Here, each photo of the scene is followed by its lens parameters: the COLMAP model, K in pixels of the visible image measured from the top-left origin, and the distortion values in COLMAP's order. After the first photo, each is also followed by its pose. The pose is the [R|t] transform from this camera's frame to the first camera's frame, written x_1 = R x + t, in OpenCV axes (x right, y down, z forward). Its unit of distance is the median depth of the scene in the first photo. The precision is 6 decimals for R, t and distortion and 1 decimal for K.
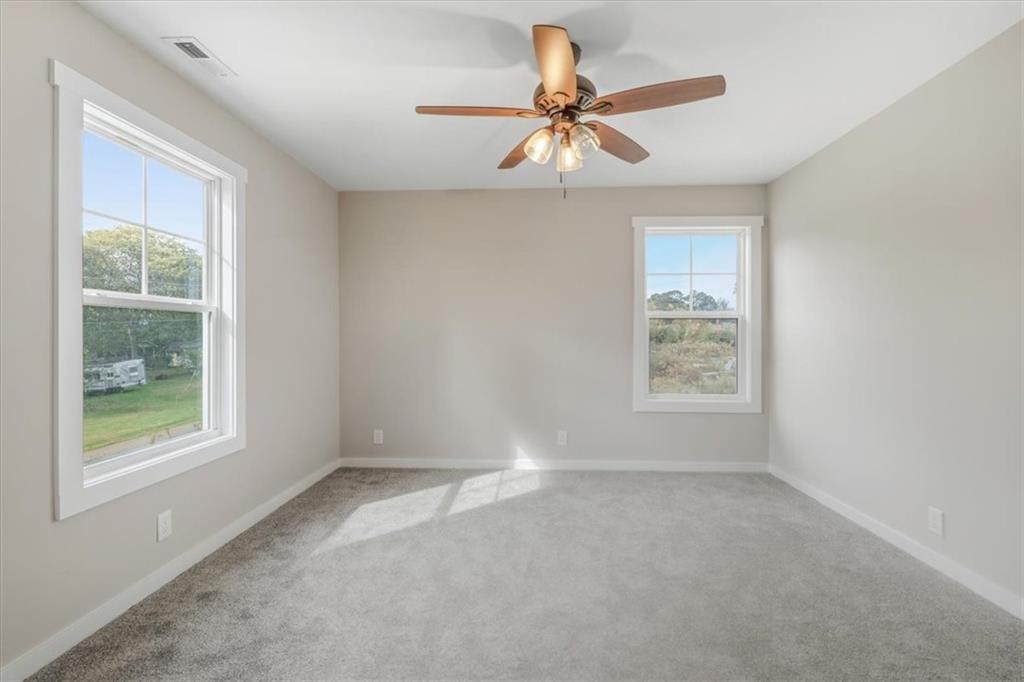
lens RADIAL K [[450.8, 0, 513.0], [0, 450.8, 335.0], [0, 0, 1]] dist [-0.003190, -0.000529]
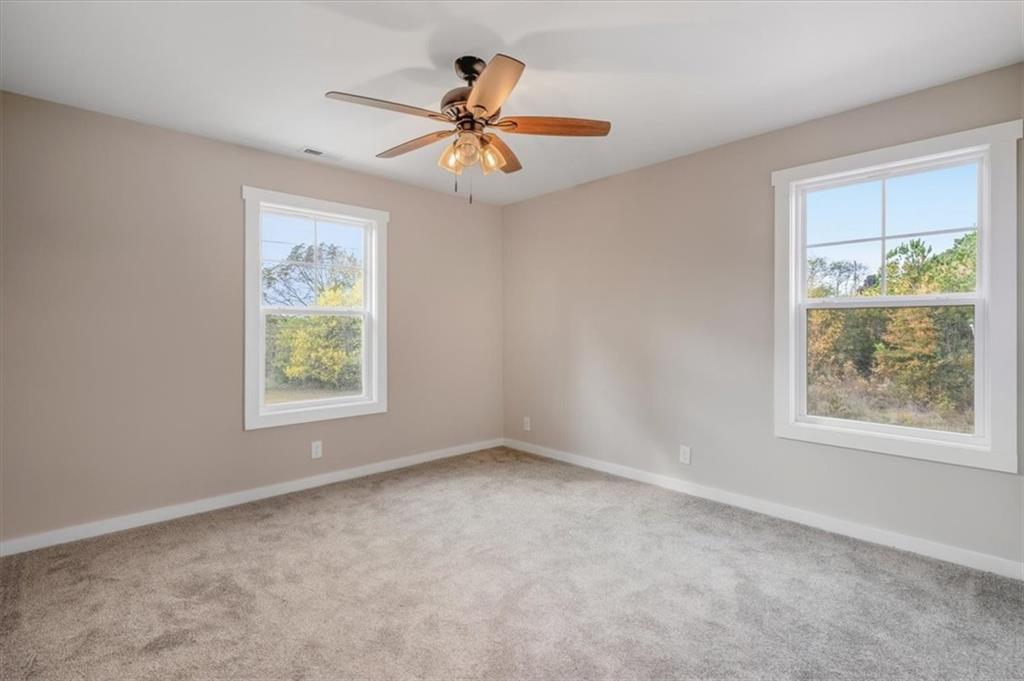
lens RADIAL K [[486.1, 0, 513.4], [0, 486.1, 328.5], [0, 0, 1]] dist [0.002417, -0.000049]
pose [[0.721446, 0.000917, -0.692471, 0.750257], [-0.001245, 0.999999, 0.000027, -0.007965], [0.692470, 0.000843, 0.721446, 0.190164]]
